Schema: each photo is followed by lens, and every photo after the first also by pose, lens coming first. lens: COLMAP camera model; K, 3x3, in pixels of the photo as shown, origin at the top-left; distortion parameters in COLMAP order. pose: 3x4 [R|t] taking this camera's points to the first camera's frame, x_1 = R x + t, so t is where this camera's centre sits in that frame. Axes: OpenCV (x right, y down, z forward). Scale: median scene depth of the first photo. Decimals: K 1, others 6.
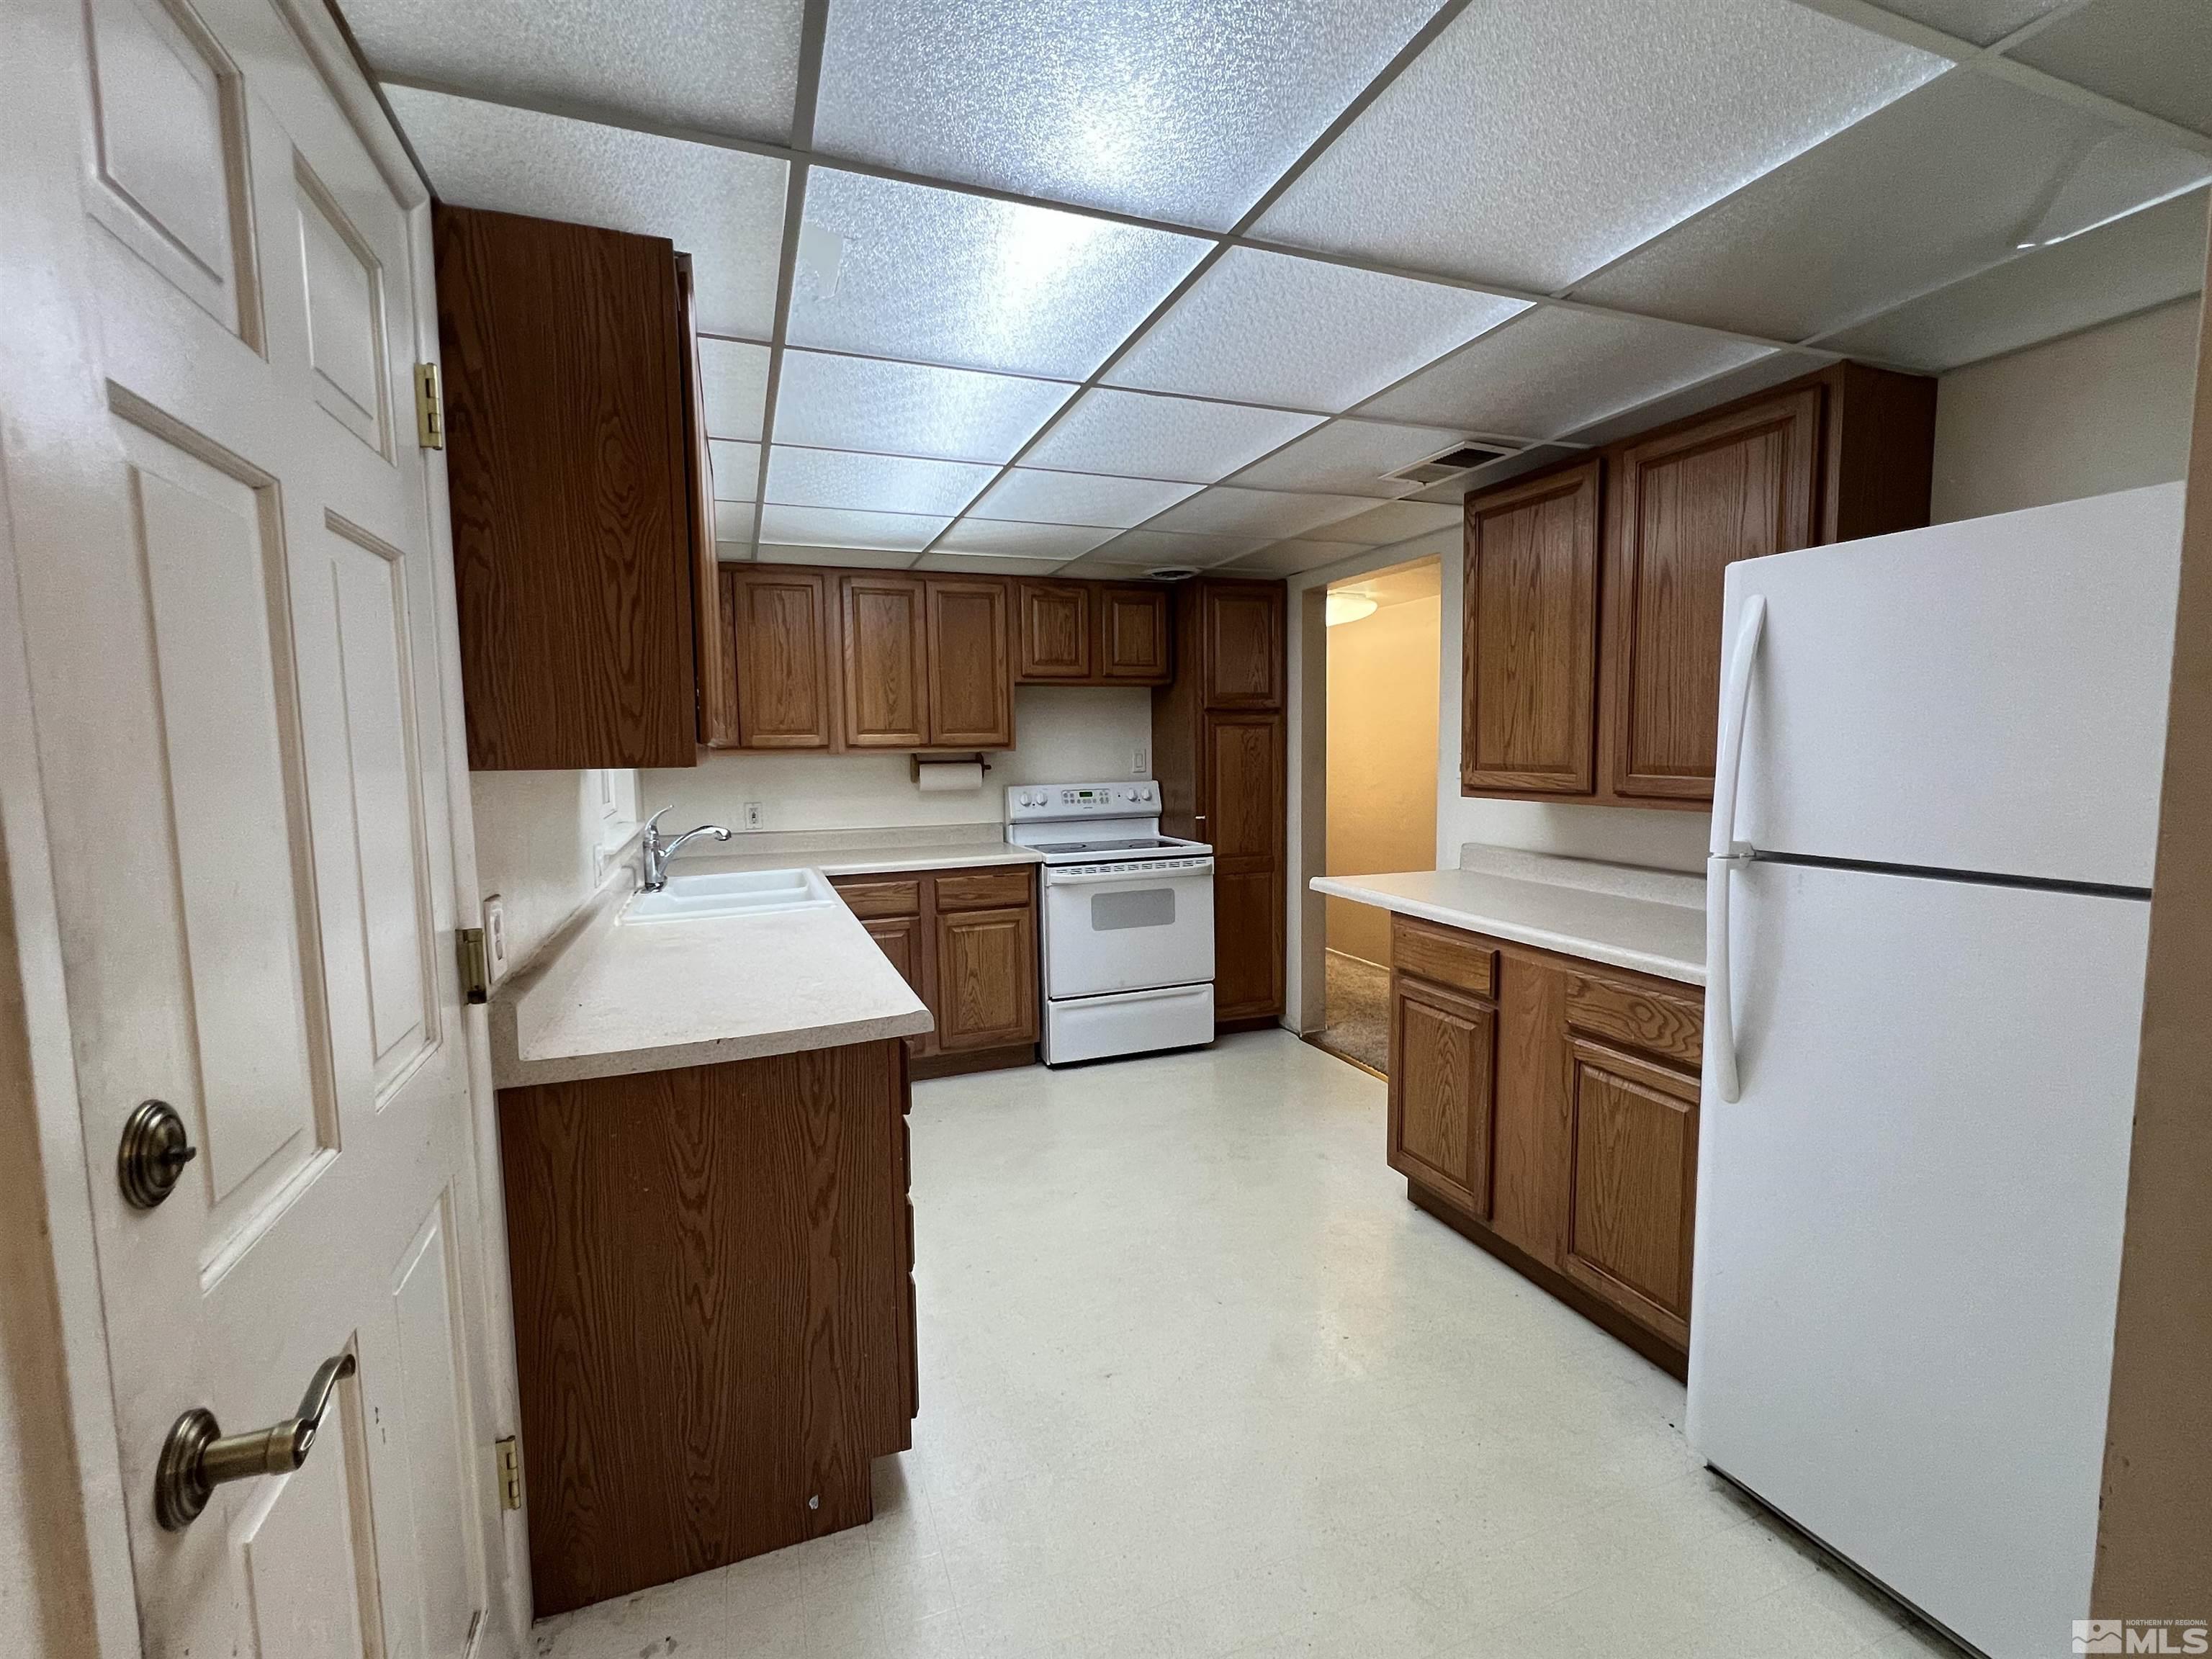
lens RADIAL K [[962.6, 0, 1106.0], [0, 962.6, 829.9], [0, 0, 1]] dist [-0.001885, -0.000041]
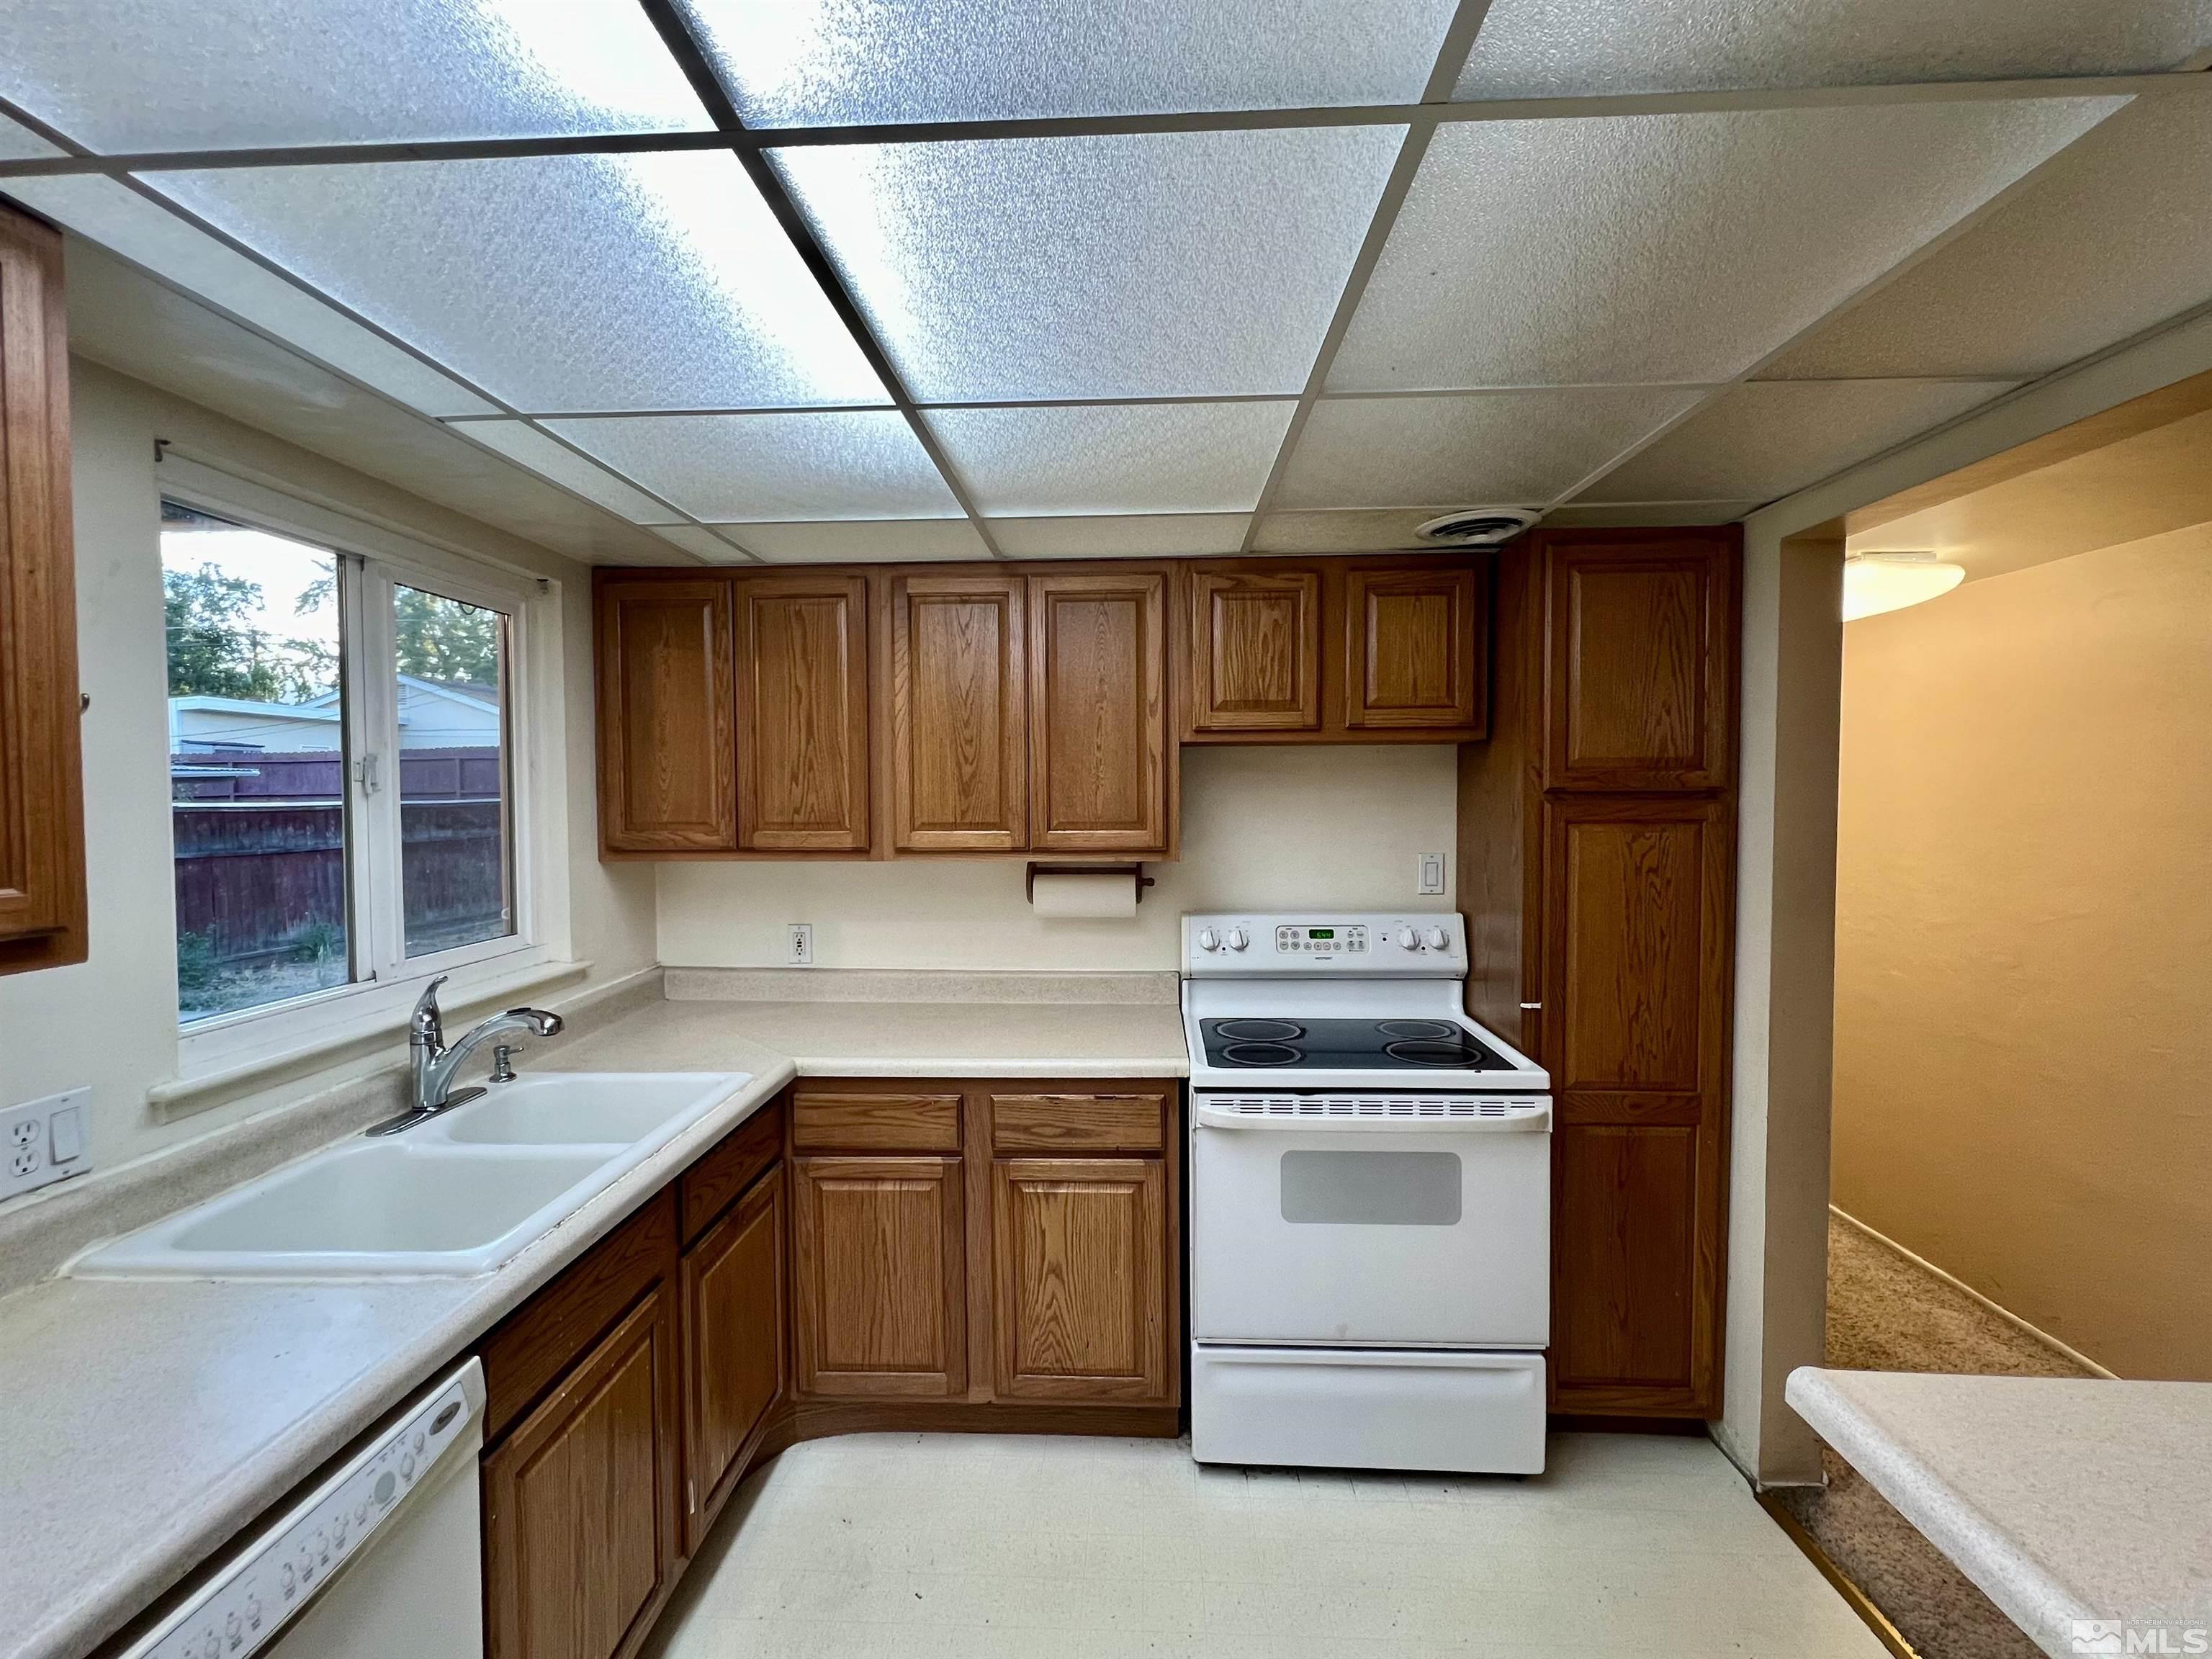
lens RADIAL K [[962.6, 0, 1104.1], [0, 962.6, 829.3], [0, 0, 1]] dist [-0.001885, -0.000041]
pose [[0.916067, 0.027231, -0.400100, 0.094121], [-0.043840, 0.998513, -0.032417, -0.080177], [0.398622, 0.047236, 0.915898, 0.454055]]
